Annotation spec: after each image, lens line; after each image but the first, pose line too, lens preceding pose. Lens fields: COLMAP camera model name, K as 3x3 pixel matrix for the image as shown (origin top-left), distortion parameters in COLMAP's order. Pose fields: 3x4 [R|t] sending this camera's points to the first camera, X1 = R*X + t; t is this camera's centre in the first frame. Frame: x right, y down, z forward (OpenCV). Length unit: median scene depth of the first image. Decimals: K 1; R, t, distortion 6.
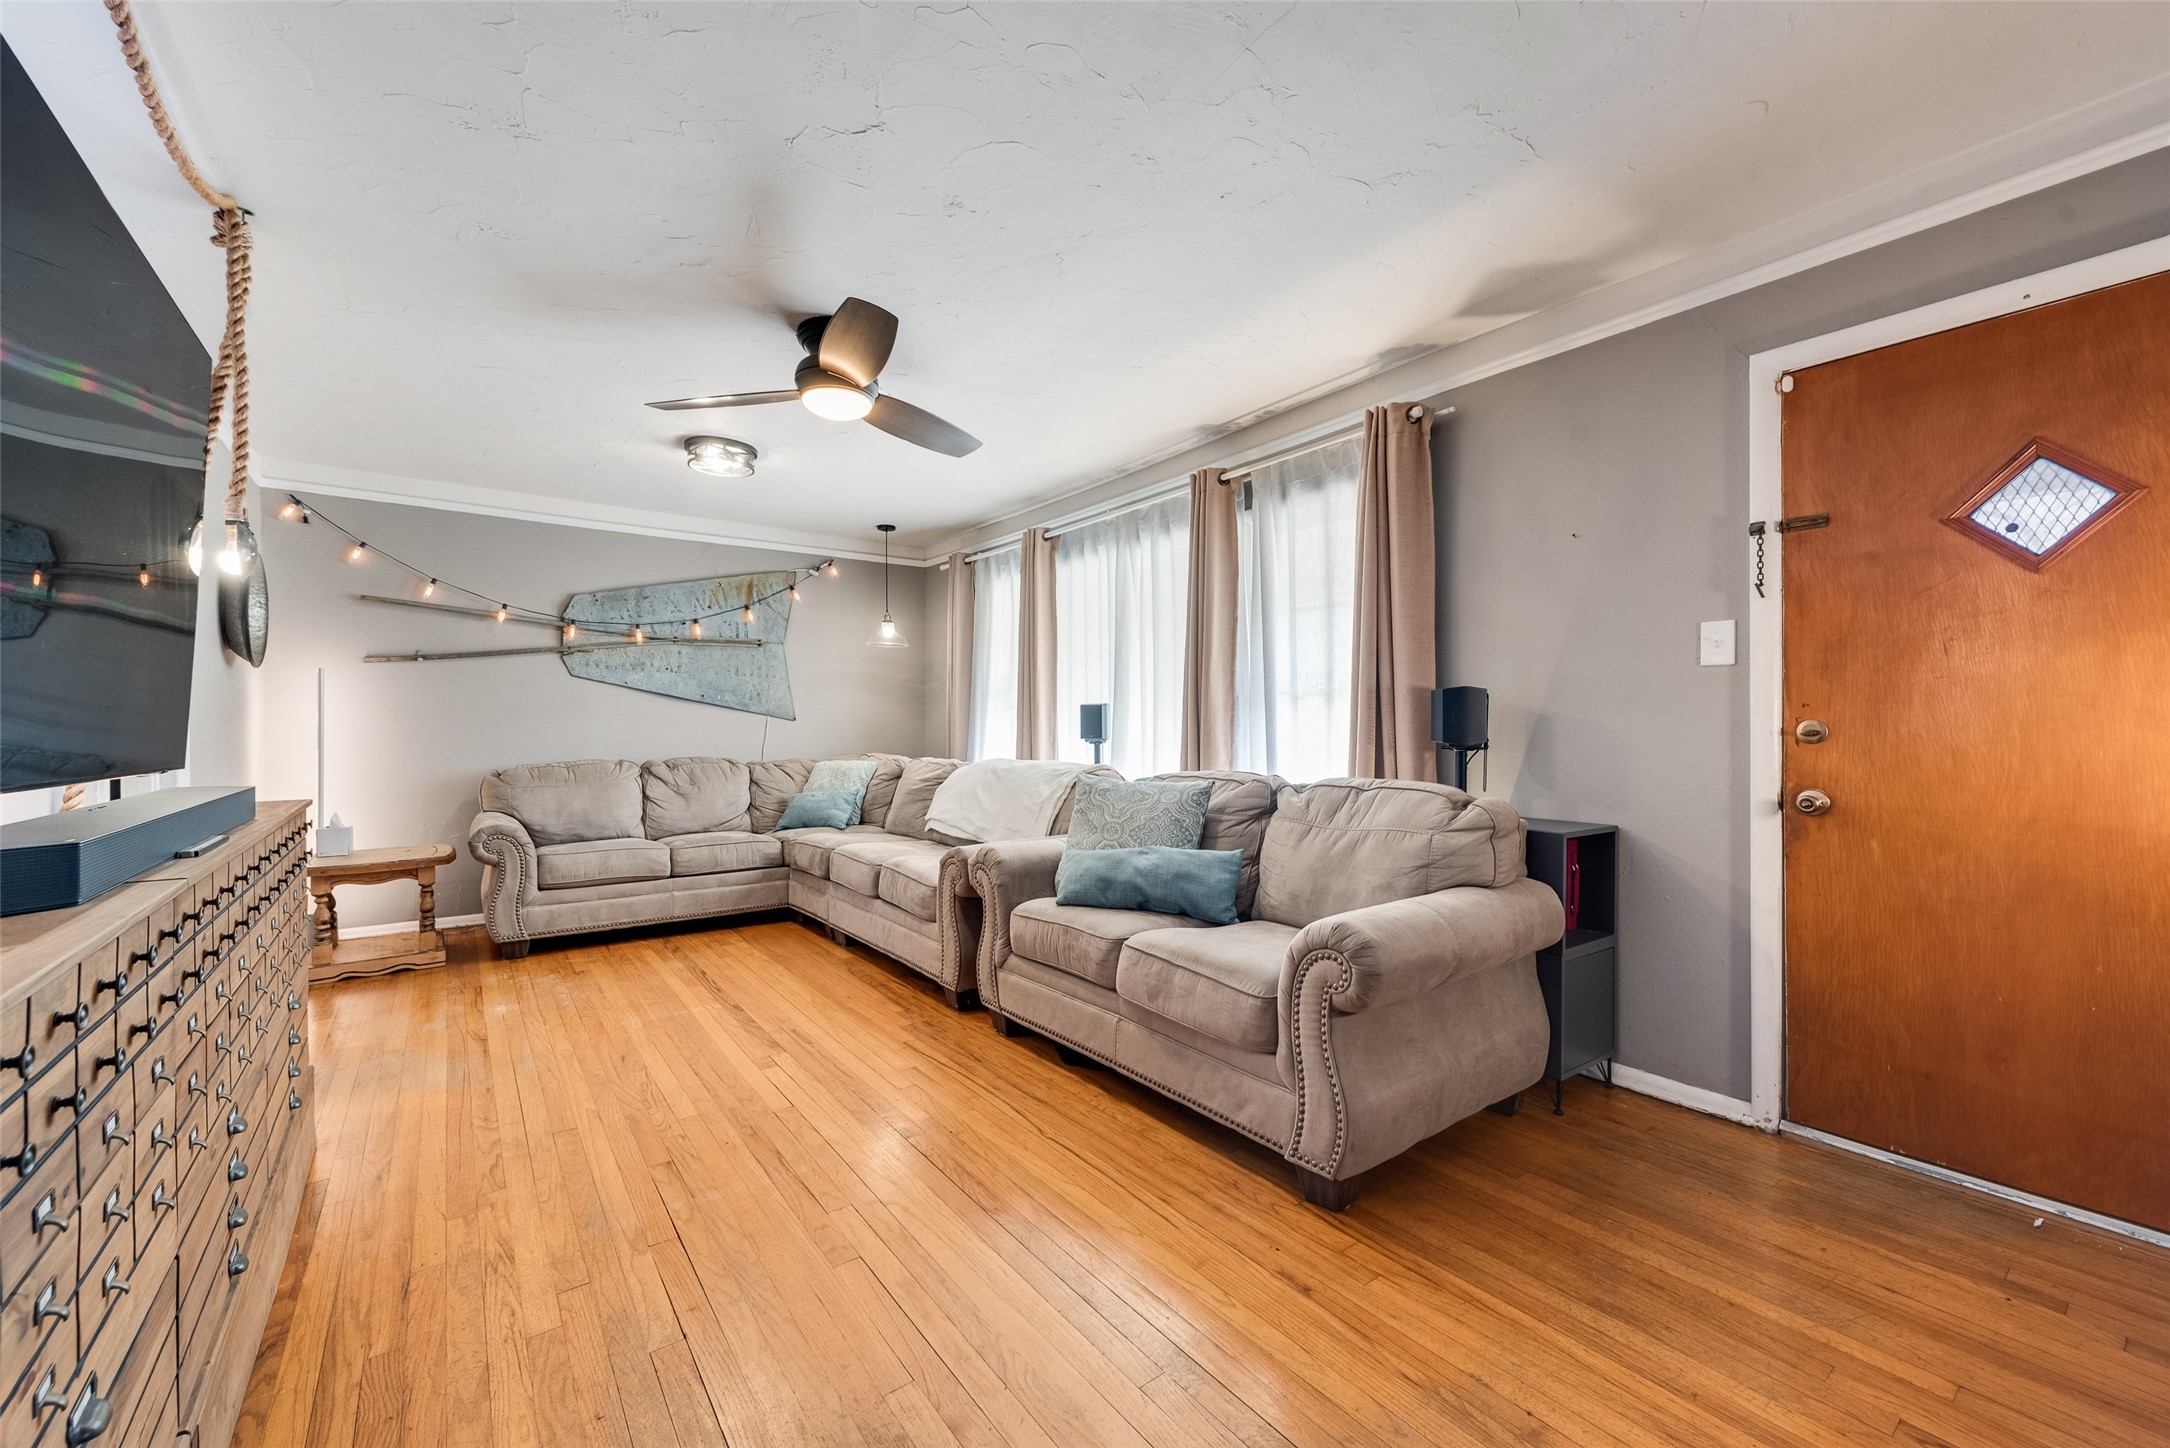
lens RADIAL K [[860.8, 0, 1067.9], [0, 860.8, 730.9], [0, 0, 1]] dist [0.020696, -0.000076]
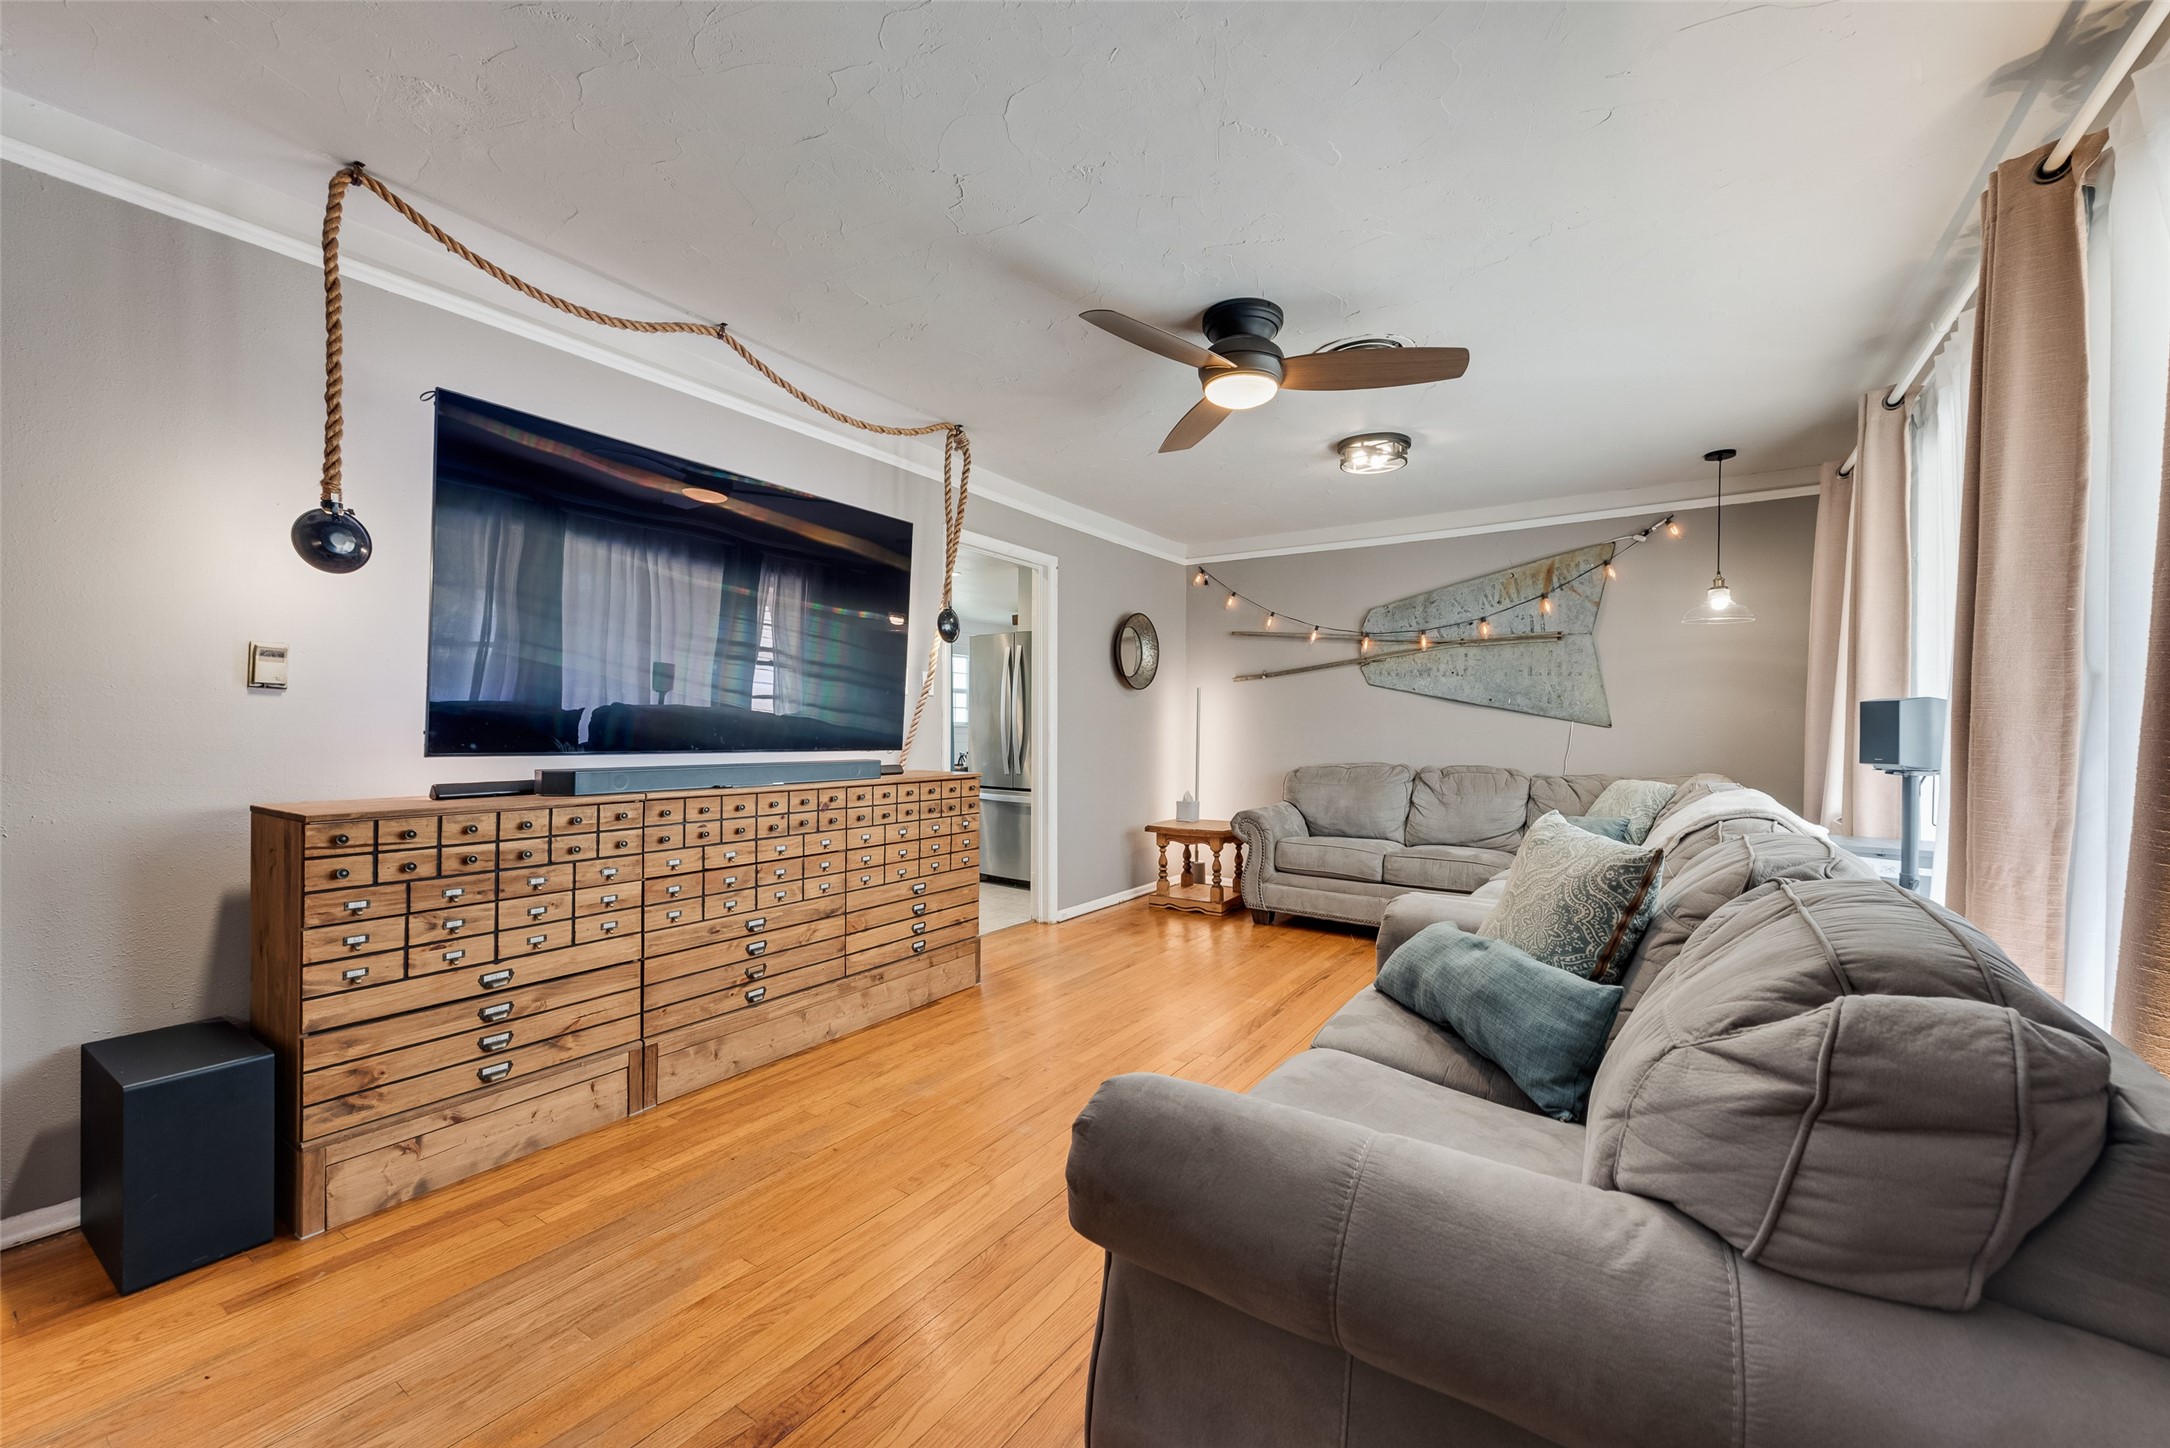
lens RADIAL K [[860.8, 0, 1067.9], [0, 860.8, 730.9], [0, 0, 1]] dist [0.020696, -0.000076]
pose [[0.329815, 0.009903, -0.943994, 0.341172], [-0.016865, 0.999847, 0.004597, -0.004604], [0.943895, 0.014404, 0.329932, 0.309328]]
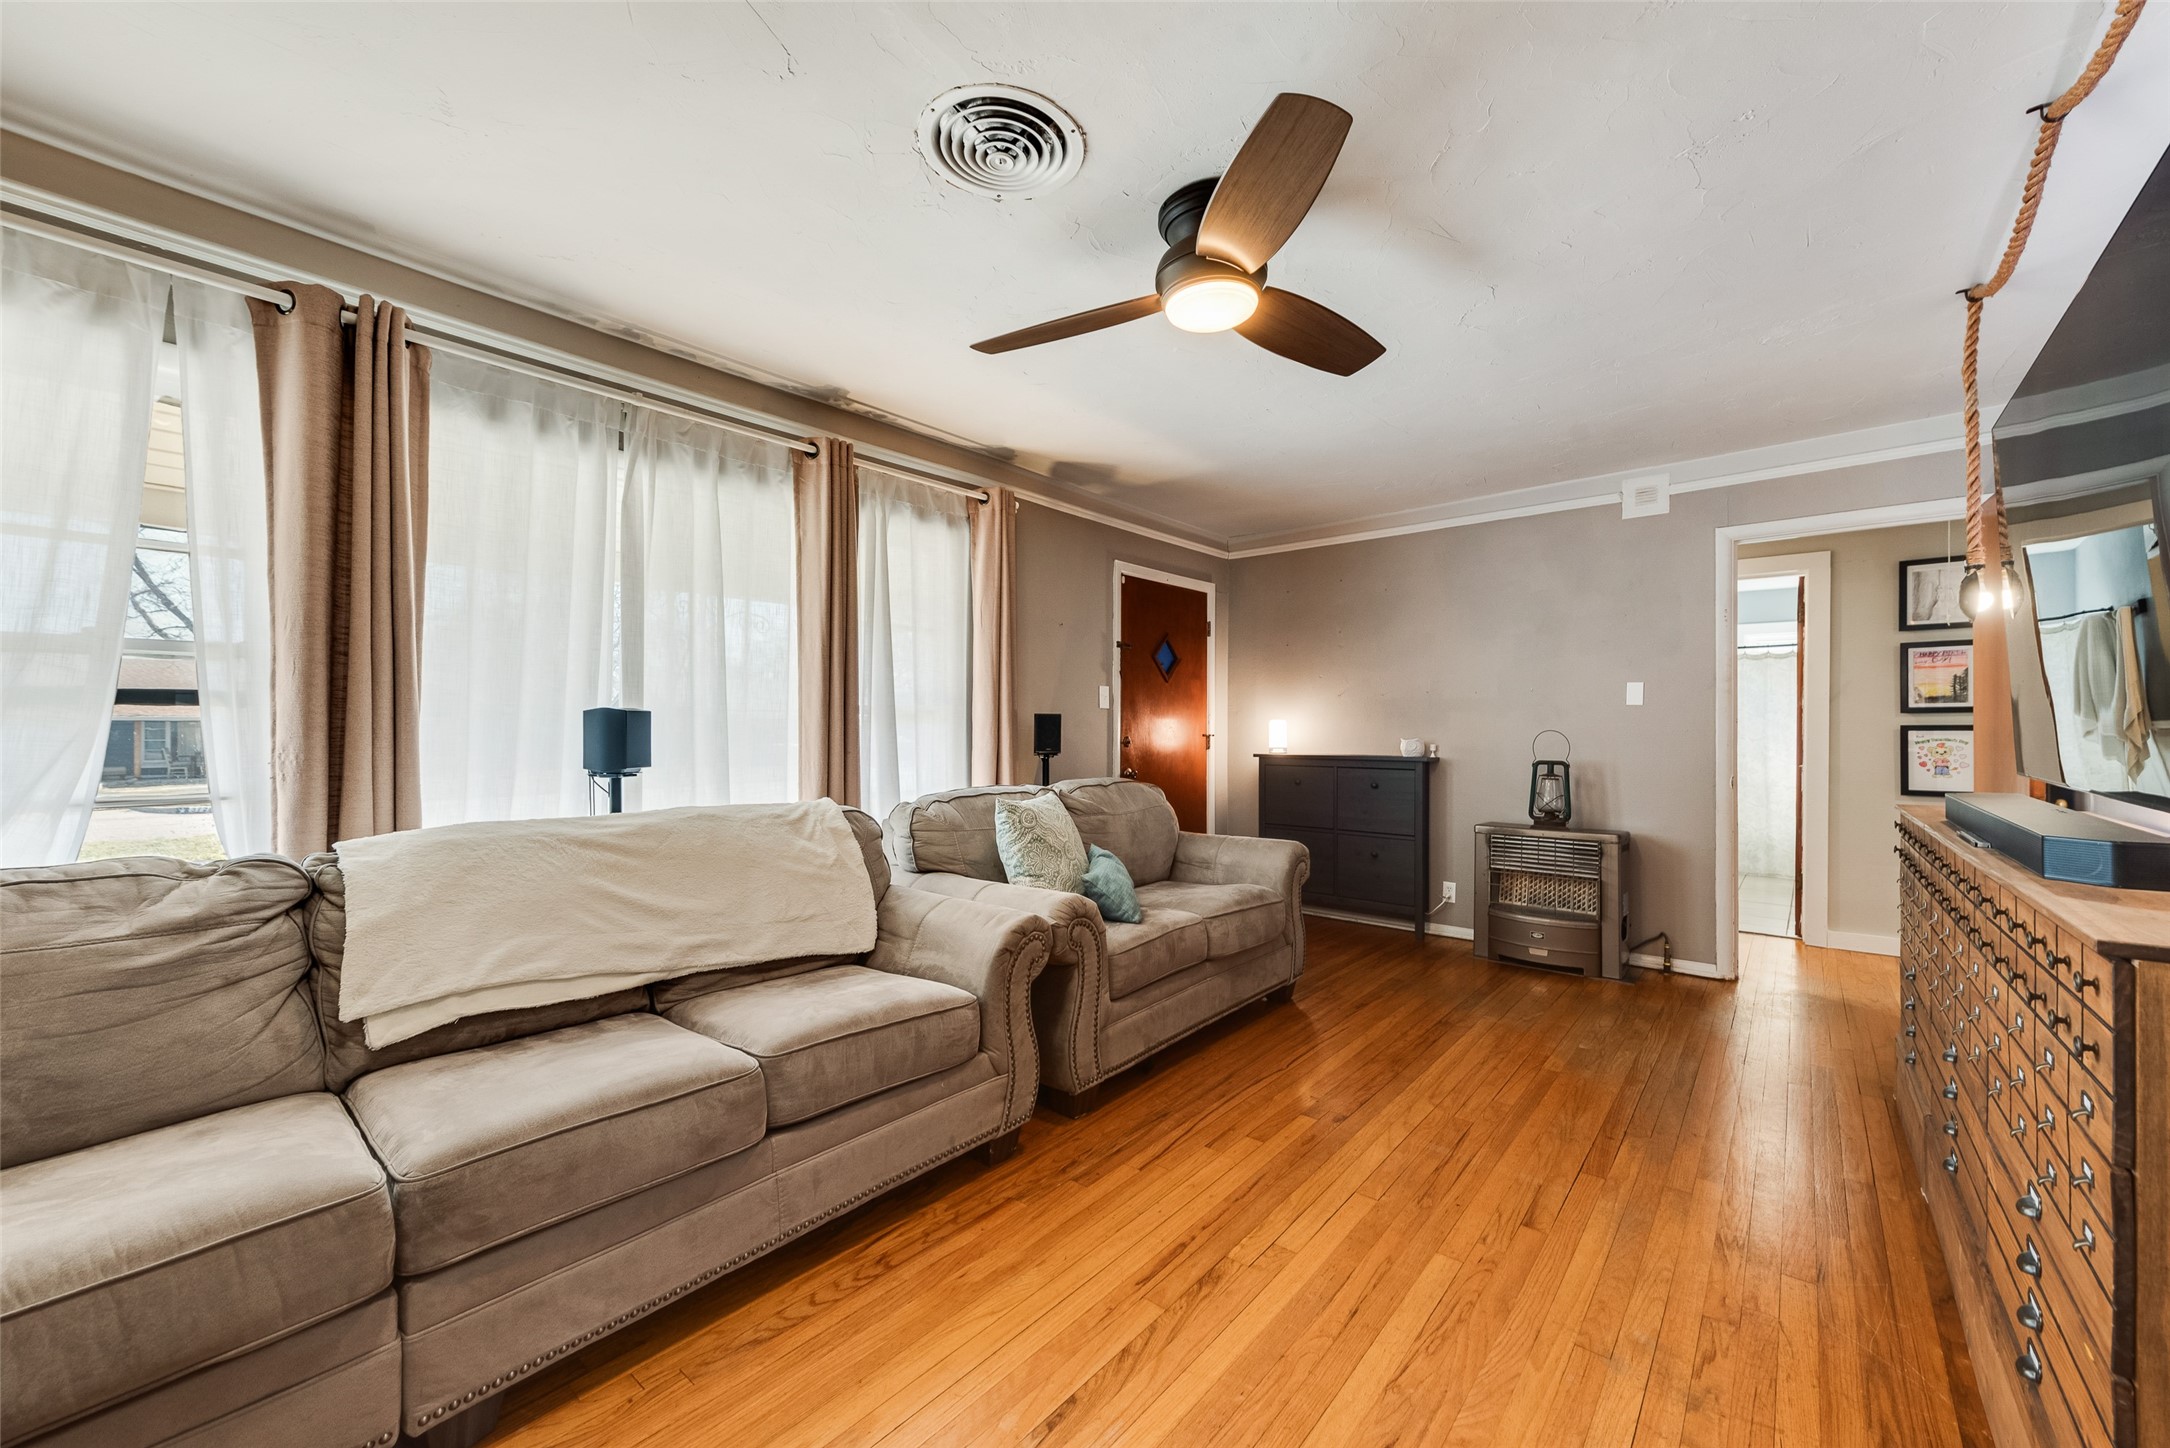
lens RADIAL K [[874.6, 0, 1085.6], [0, 874.6, 732.4], [0, 0, 1]] dist [-0.000468, -0.000140]
pose [[-0.263274, 0.010920, 0.964659, -0.573665], [0.018190, 0.999814, -0.006353, -0.005495], [-0.964550, 0.015875, -0.263424, 0.787187]]
